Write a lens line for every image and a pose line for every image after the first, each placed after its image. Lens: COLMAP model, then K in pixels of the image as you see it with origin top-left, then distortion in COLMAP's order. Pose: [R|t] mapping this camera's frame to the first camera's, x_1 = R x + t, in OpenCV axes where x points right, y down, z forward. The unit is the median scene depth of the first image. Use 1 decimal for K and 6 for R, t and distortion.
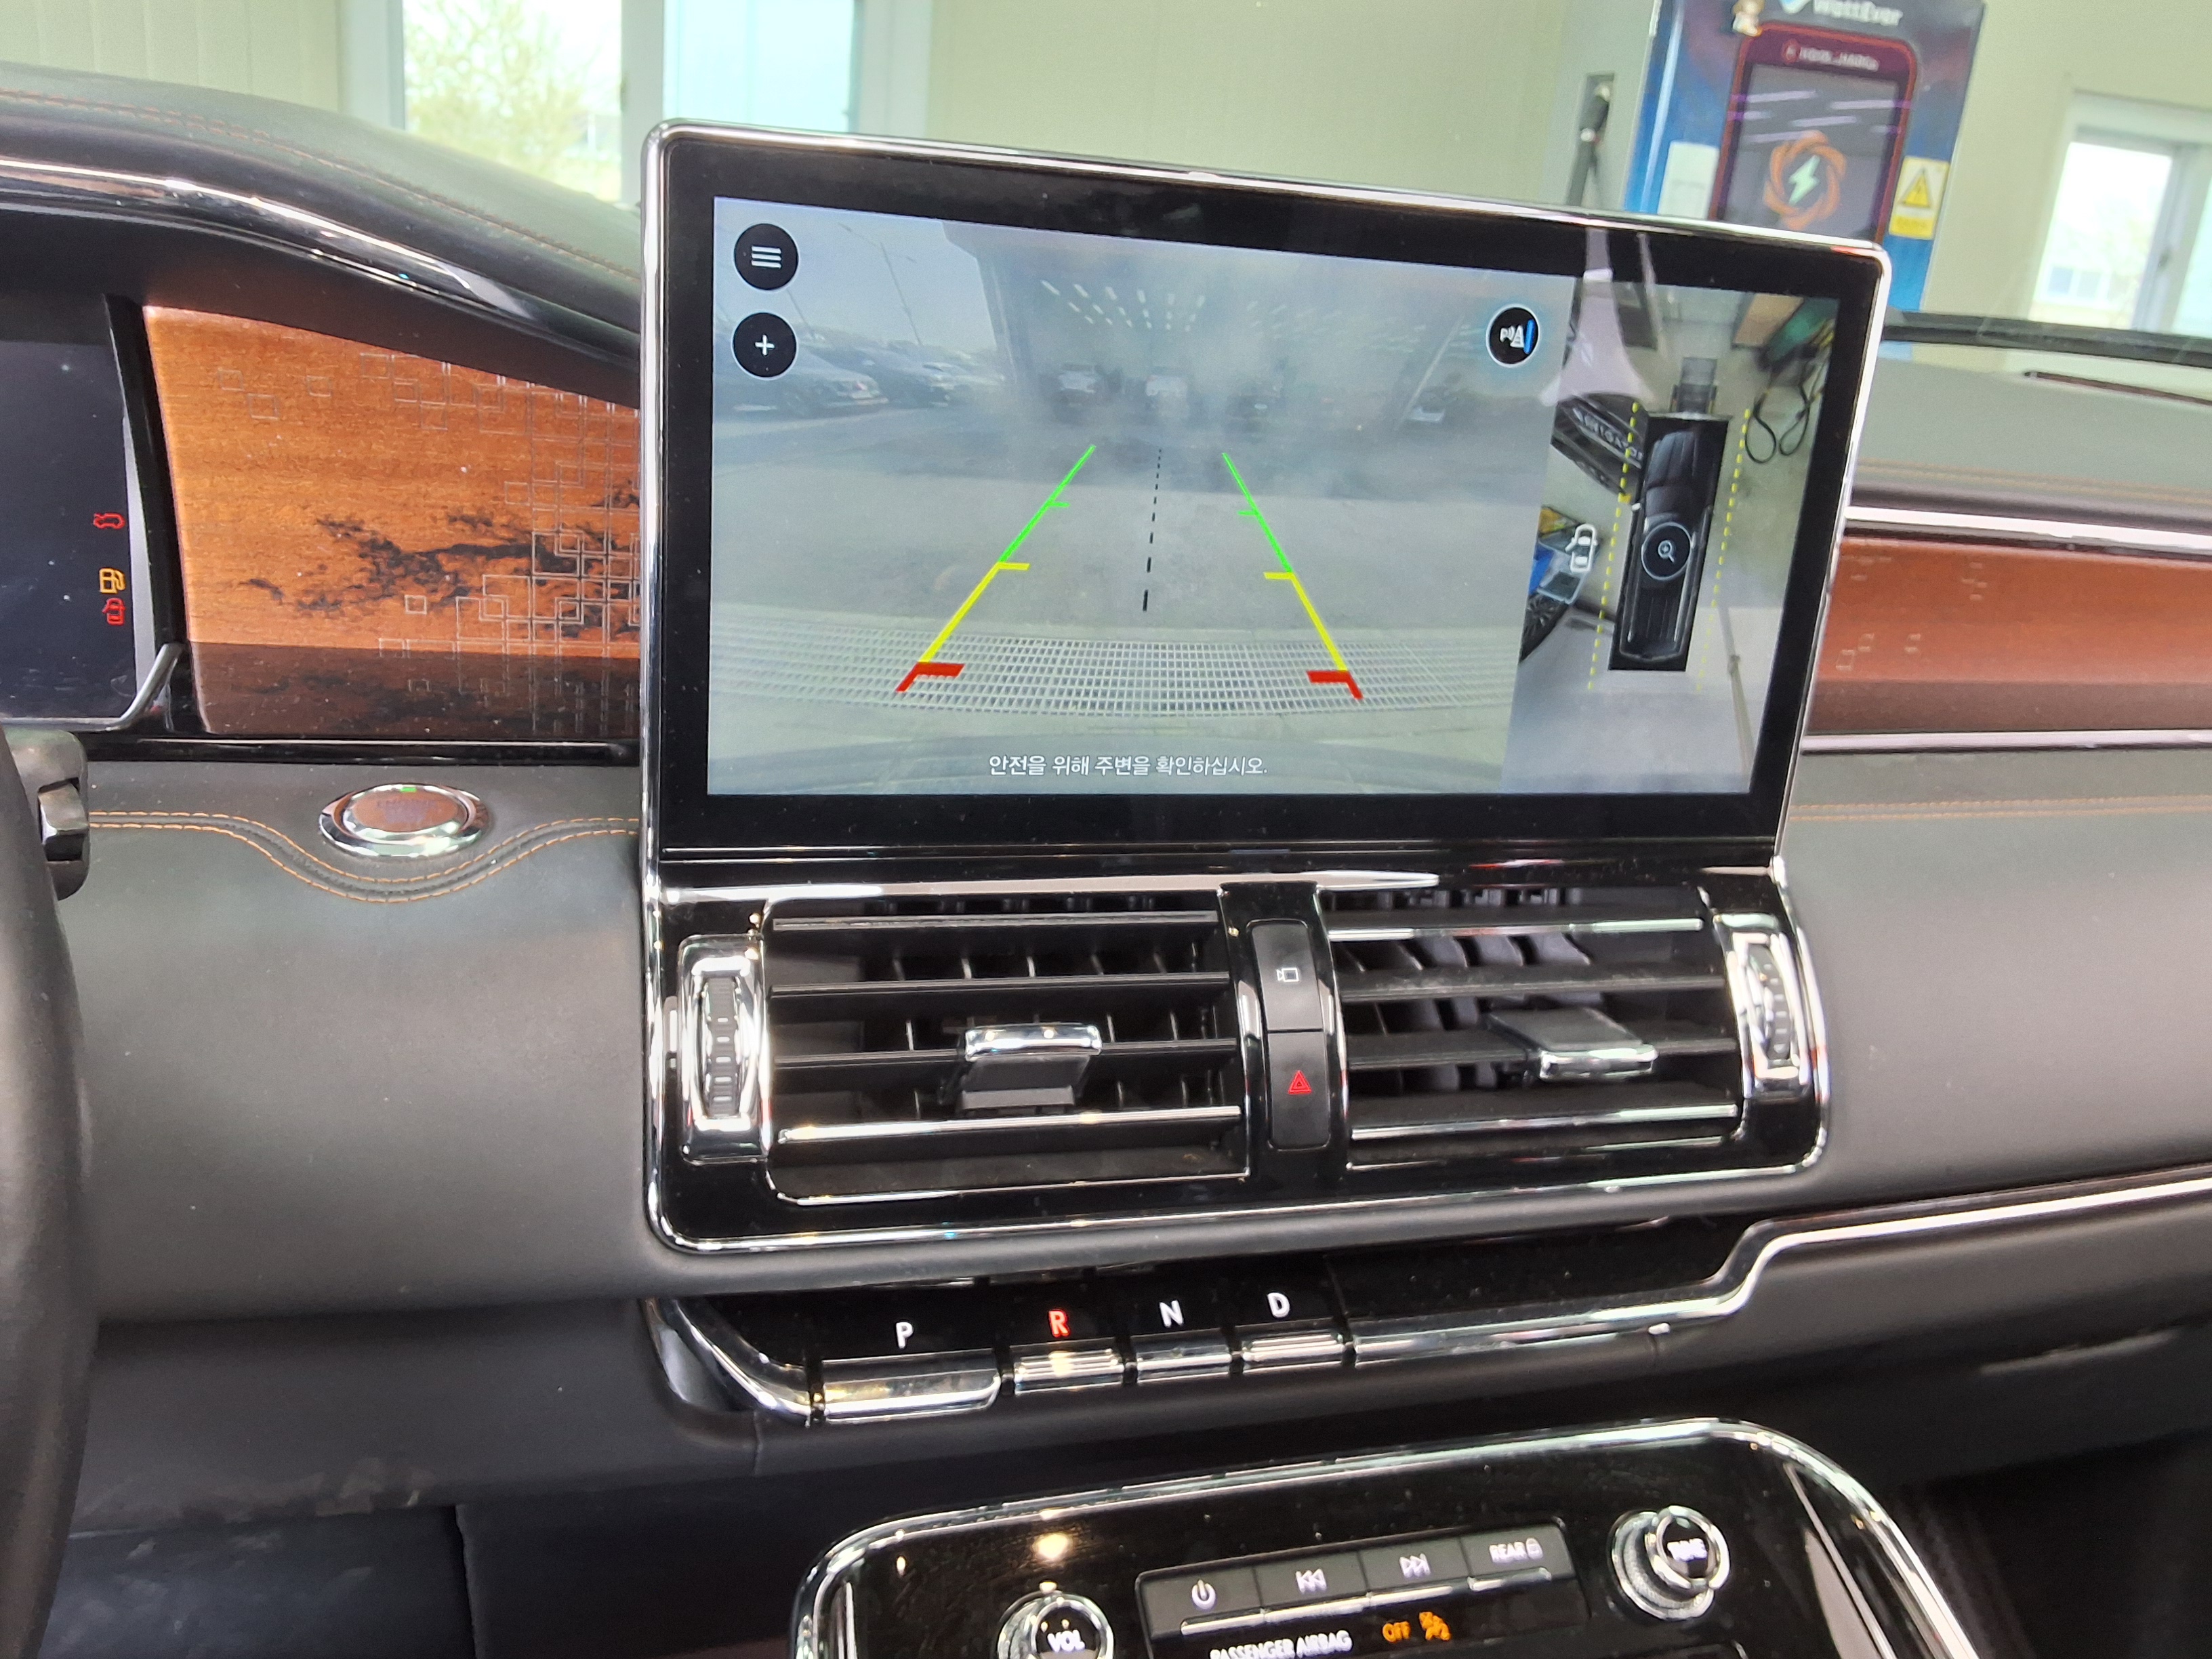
lens RADIAL K [[1899.3, 0, 1118.4], [0, 1899.3, 826.8], [0, 0, 1]] dist [0.098894, -0.163958]
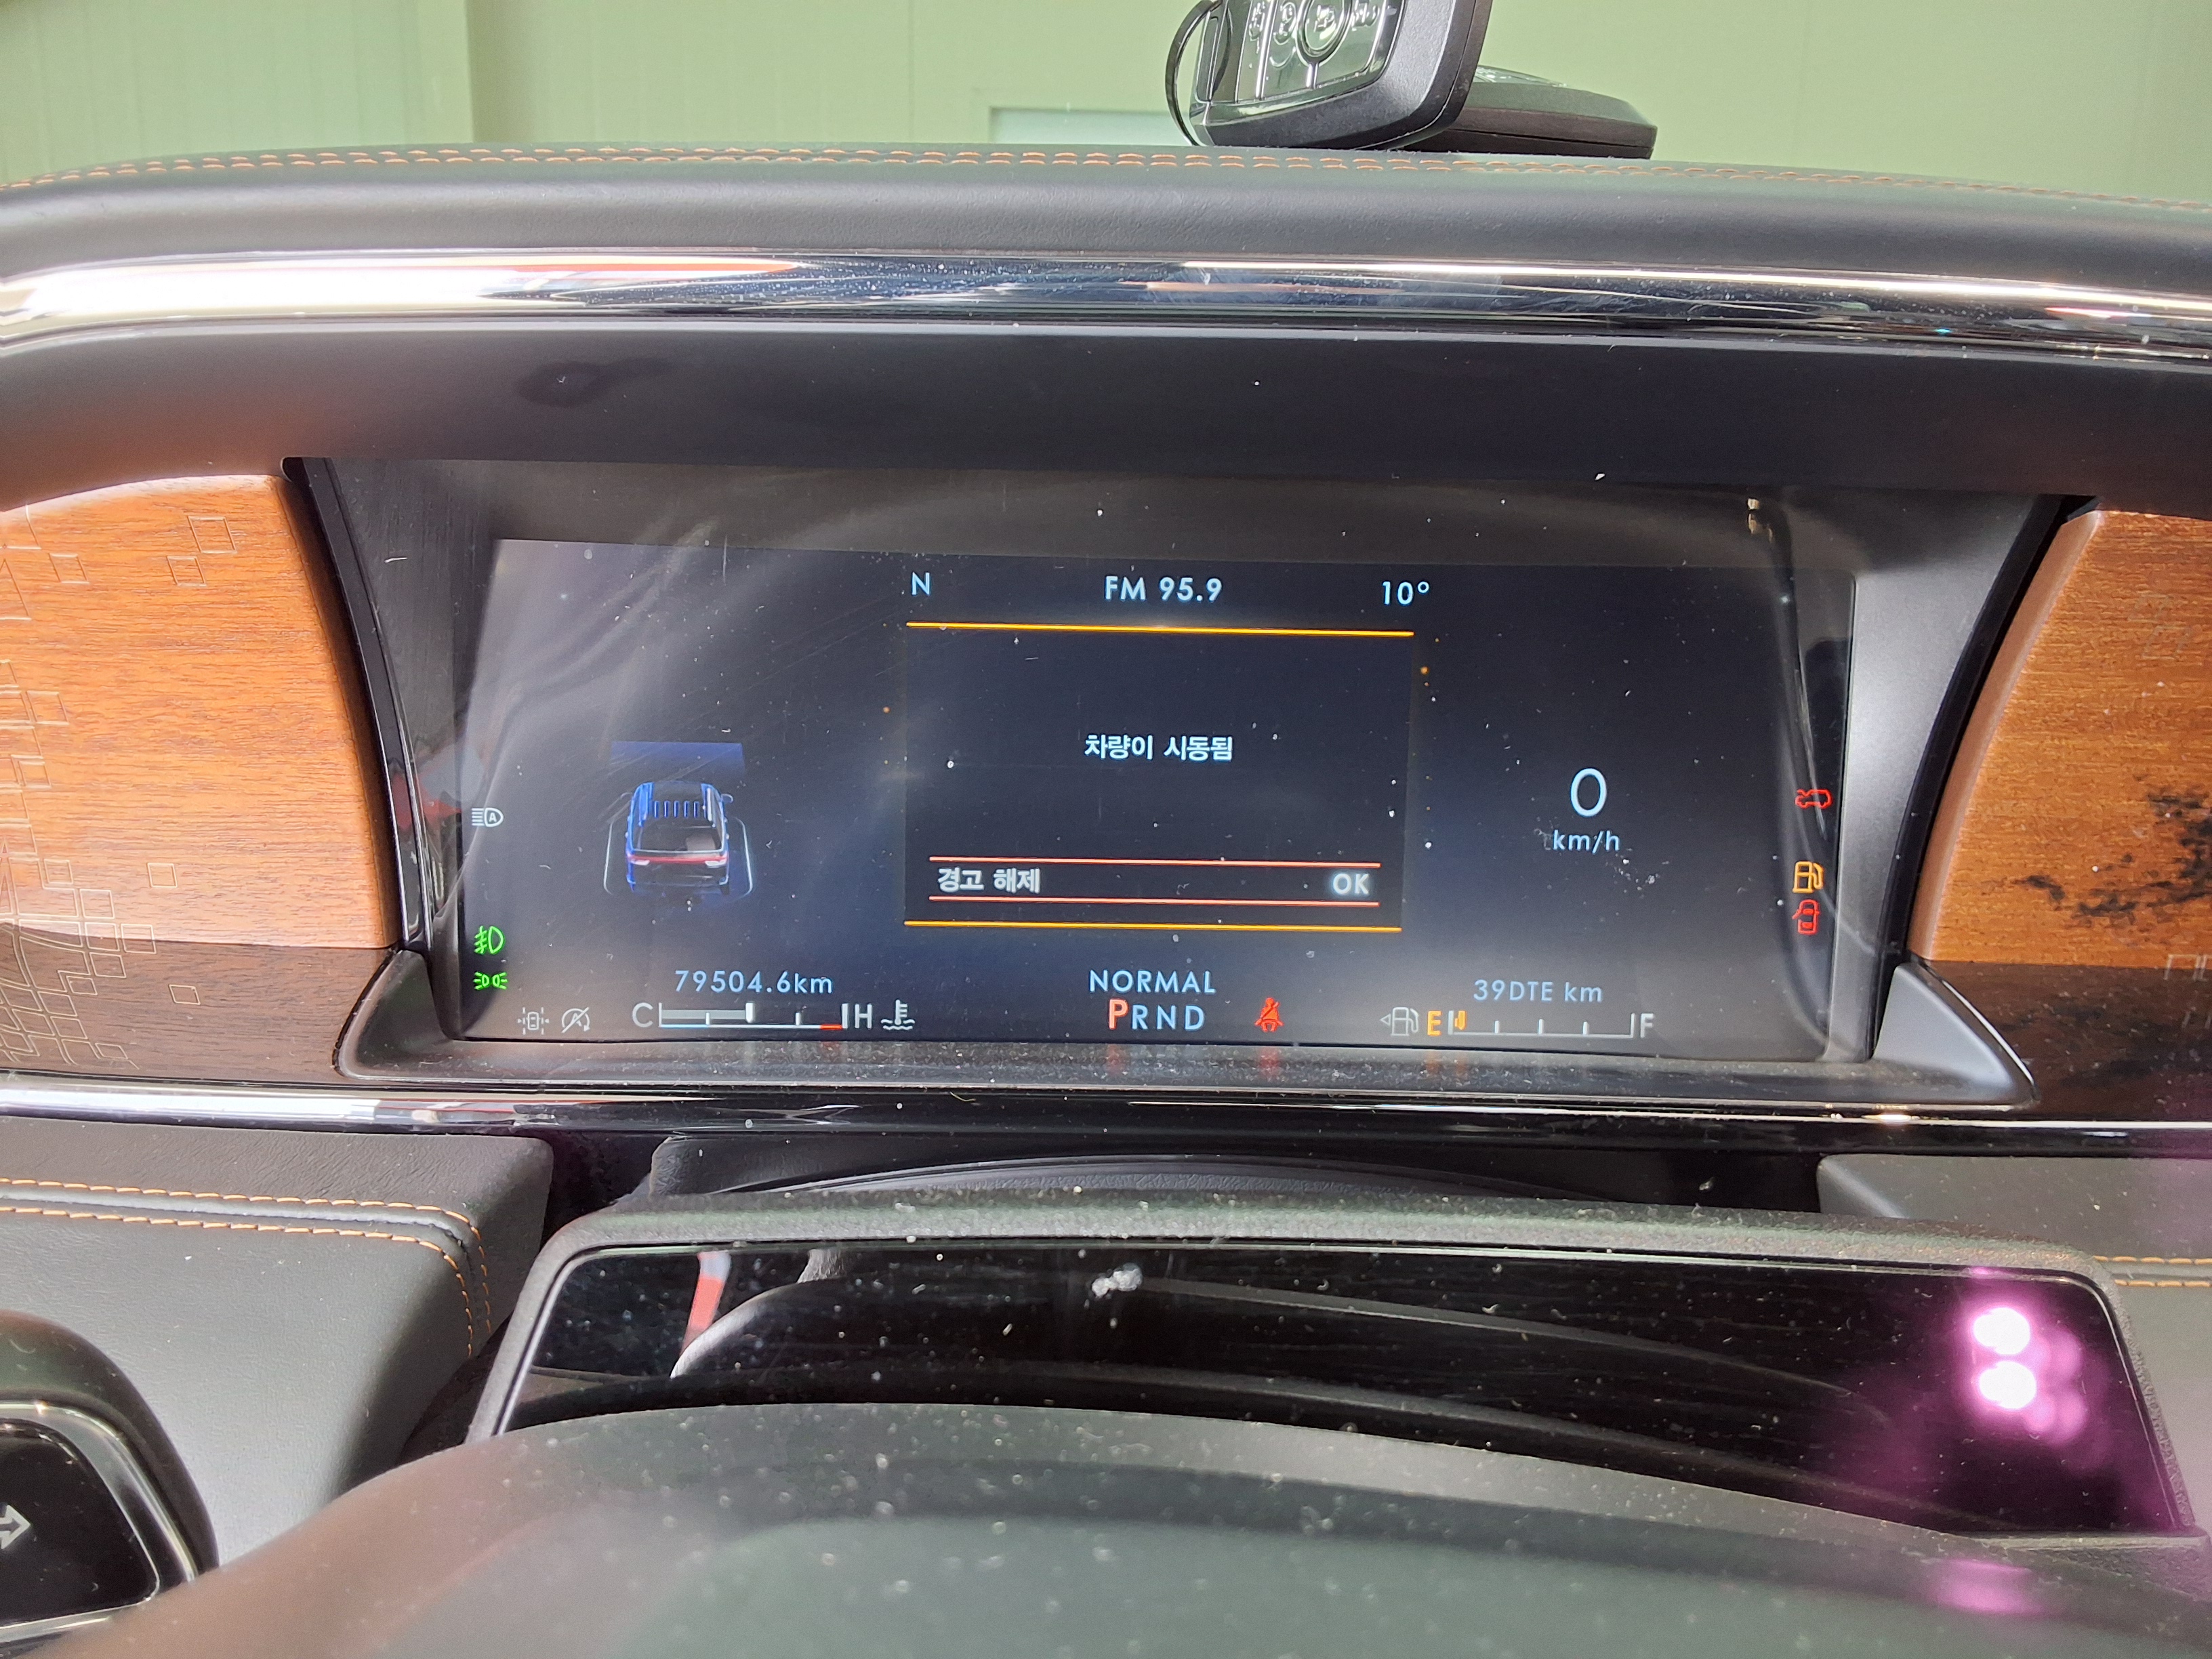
lens RADIAL K [[1899.3, 0, 1101.8], [0, 1899.3, 836.7], [0, 0, 1]] dist [0.098894, -0.163958]
pose [[0.969043, -0.006163, -0.246816, -0.602599], [-0.018465, 0.995079, -0.097347, -0.065490], [0.246202, 0.098891, 0.964160, 0.211213]]
